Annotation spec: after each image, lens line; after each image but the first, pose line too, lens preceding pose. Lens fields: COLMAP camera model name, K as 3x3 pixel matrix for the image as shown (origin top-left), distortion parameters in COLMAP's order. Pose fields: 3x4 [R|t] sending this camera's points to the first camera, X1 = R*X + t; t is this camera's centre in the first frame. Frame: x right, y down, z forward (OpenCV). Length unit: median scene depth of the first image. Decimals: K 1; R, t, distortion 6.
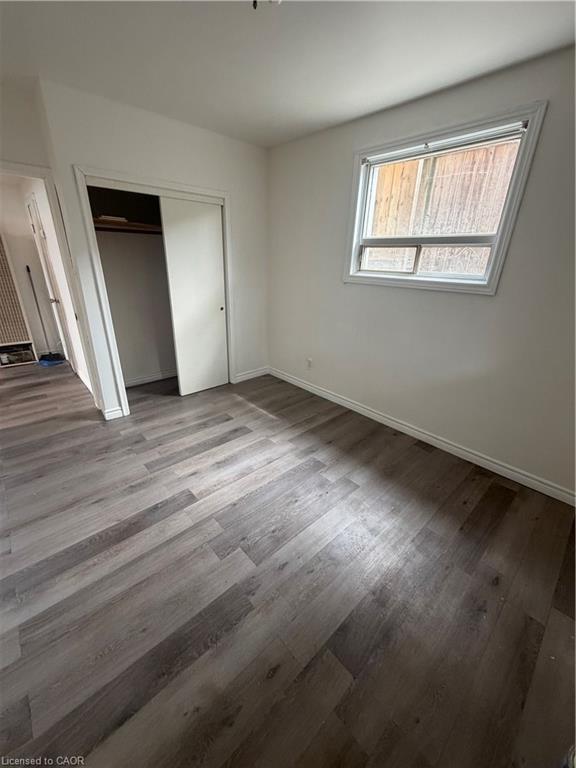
lens RADIAL K [[306.0, 0, 286.6], [0, 306.0, 383.2], [0, 0, 1]] dist [-0.003071, -0.000468]
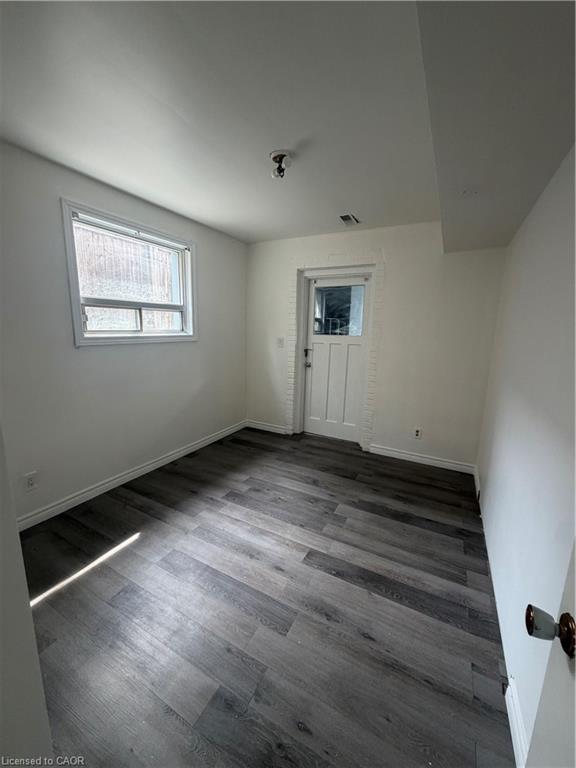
lens RADIAL K [[306.0, 0, 286.6], [0, 306.0, 383.2], [0, 0, 1]] dist [-0.003071, -0.000468]
pose [[-0.330778, -0.207410, 0.920634, -1.067404], [0.328309, 0.889319, 0.318314, -0.456034], [-0.884759, 0.407544, -0.226073, 1.049573]]
